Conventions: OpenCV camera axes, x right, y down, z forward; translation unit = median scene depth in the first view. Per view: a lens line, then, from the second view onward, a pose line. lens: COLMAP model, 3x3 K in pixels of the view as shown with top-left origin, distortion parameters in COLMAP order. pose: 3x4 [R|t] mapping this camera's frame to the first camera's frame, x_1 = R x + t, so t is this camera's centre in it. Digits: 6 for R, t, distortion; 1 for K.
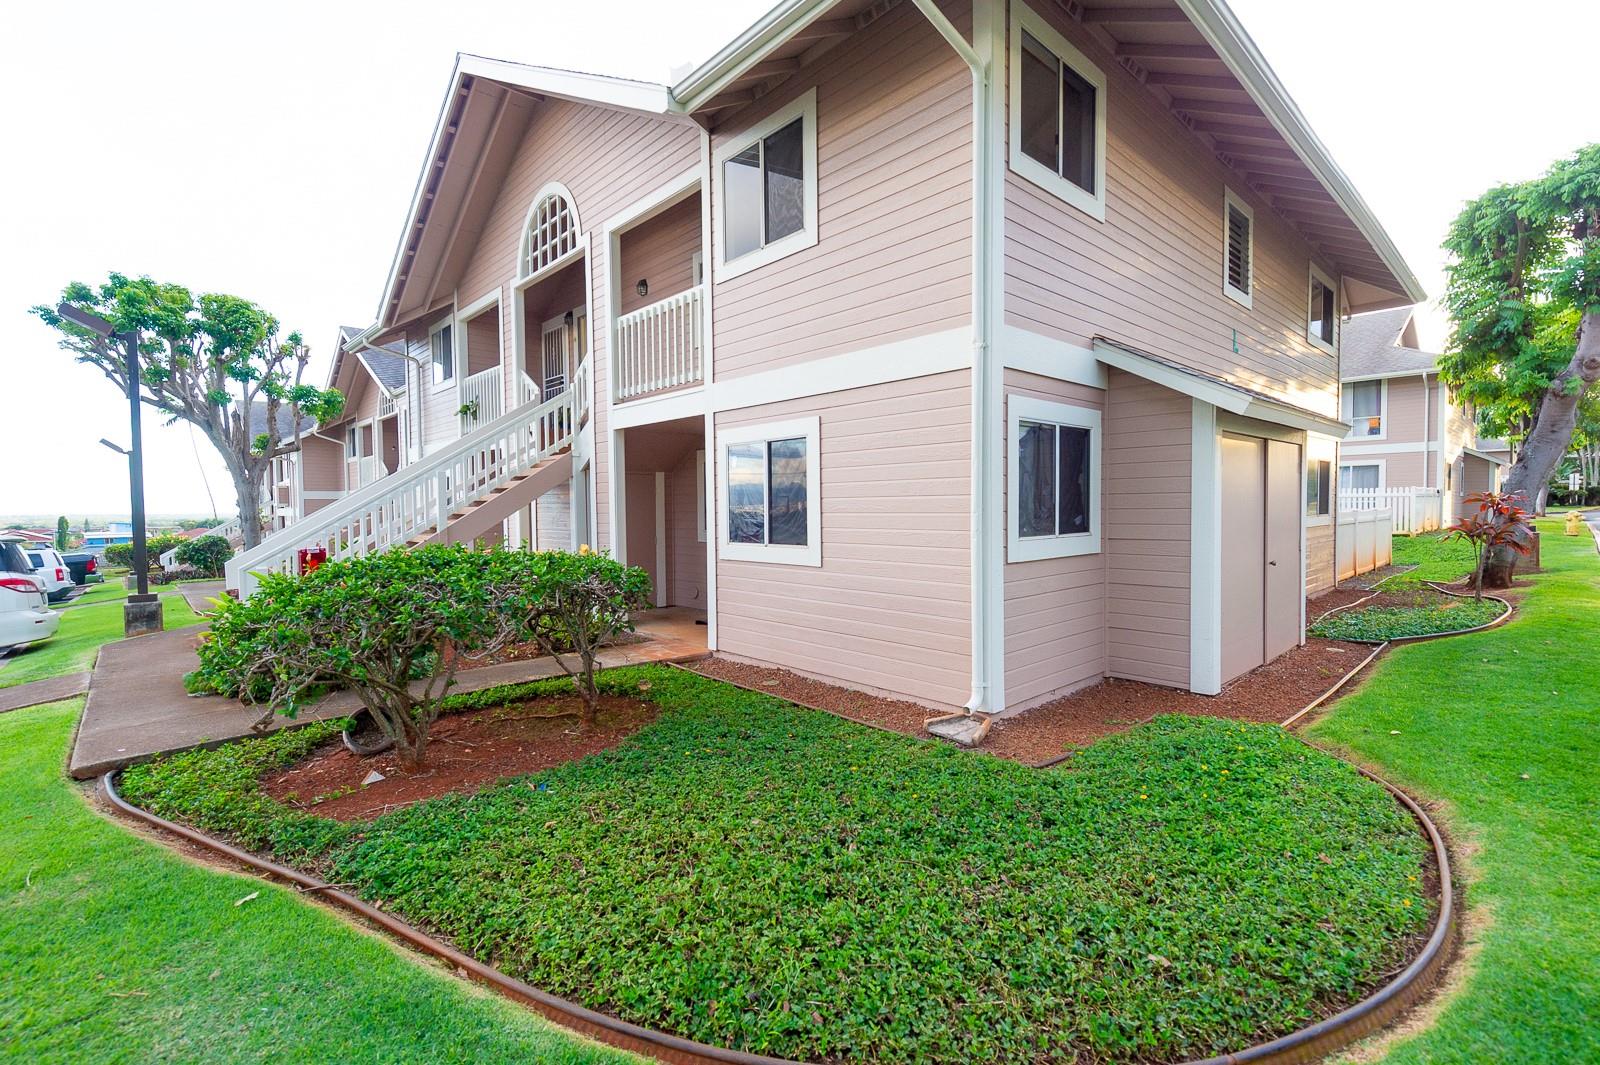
lens RADIAL K [[735.6, 0, 792.9], [0, 735.6, 528.8], [0, 0, 1]] dist [0.000720, -0.000191]
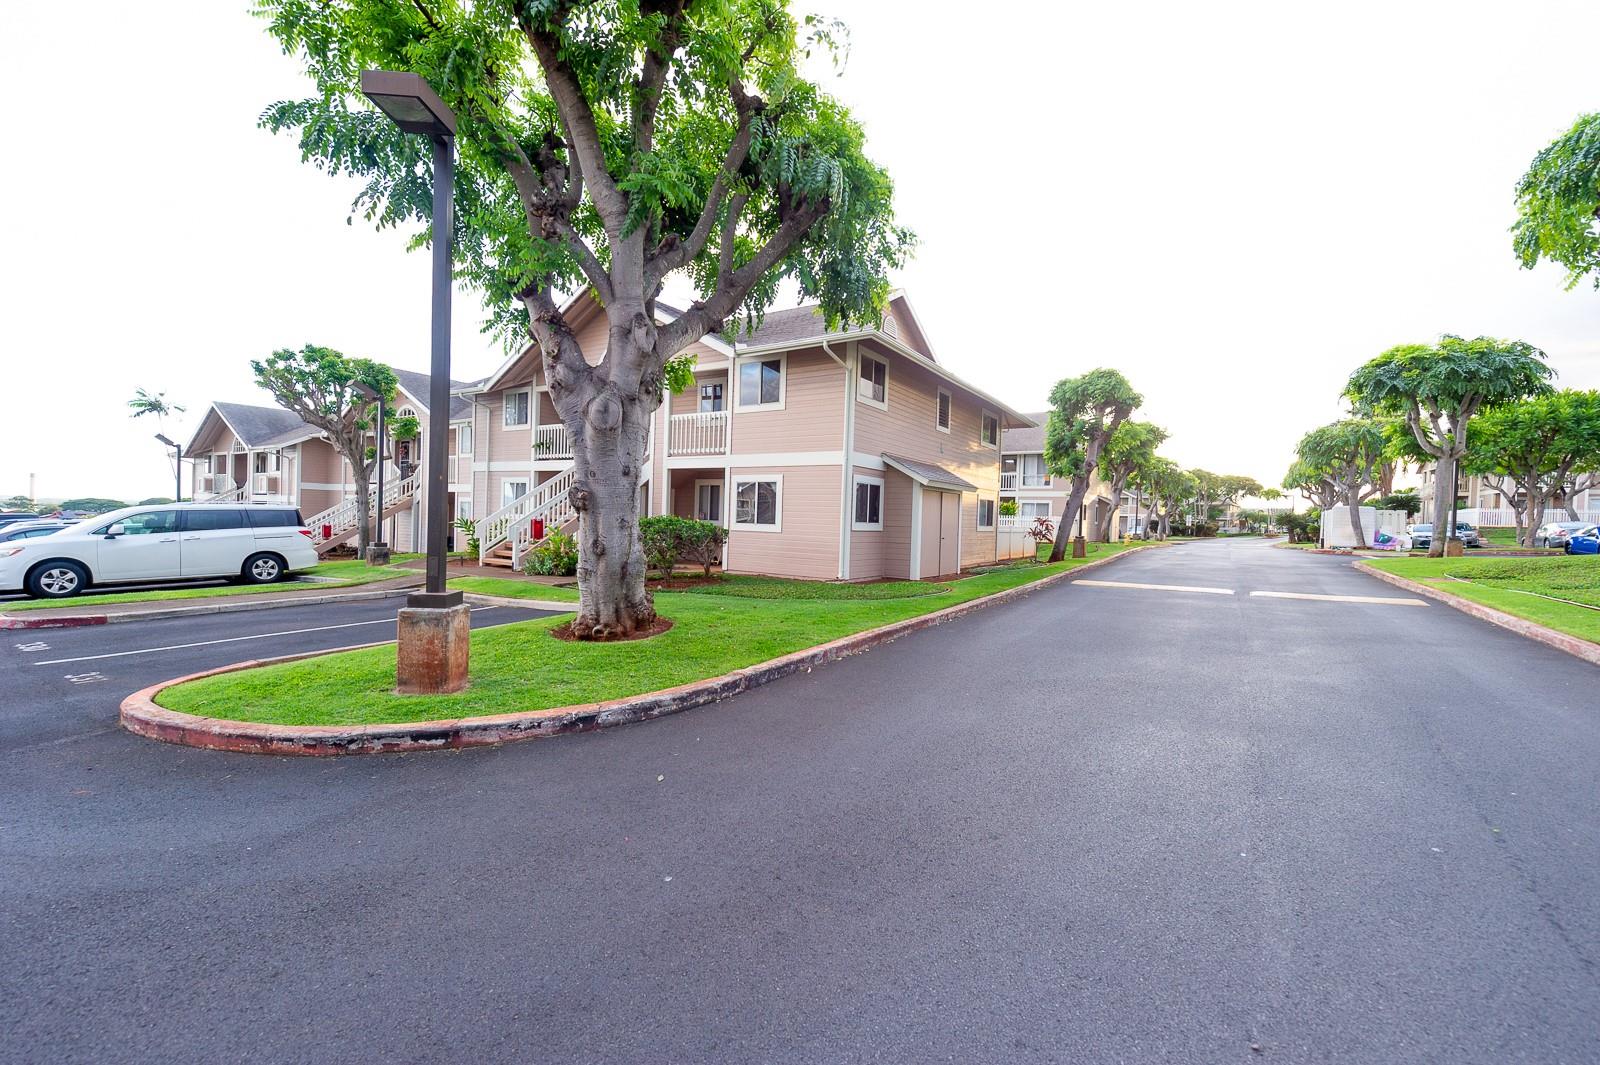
lens RADIAL K [[667.3, 0, 805.2], [0, 667.3, 529.5], [0, 0, 1]] dist [-0.000236, -0.001260]
pose [[0.968121, 0.038691, 0.247475, -0.411747], [-0.034922, 0.999198, -0.019605, 0.074452], [-0.248035, 0.010338, 0.968696, -1.156559]]
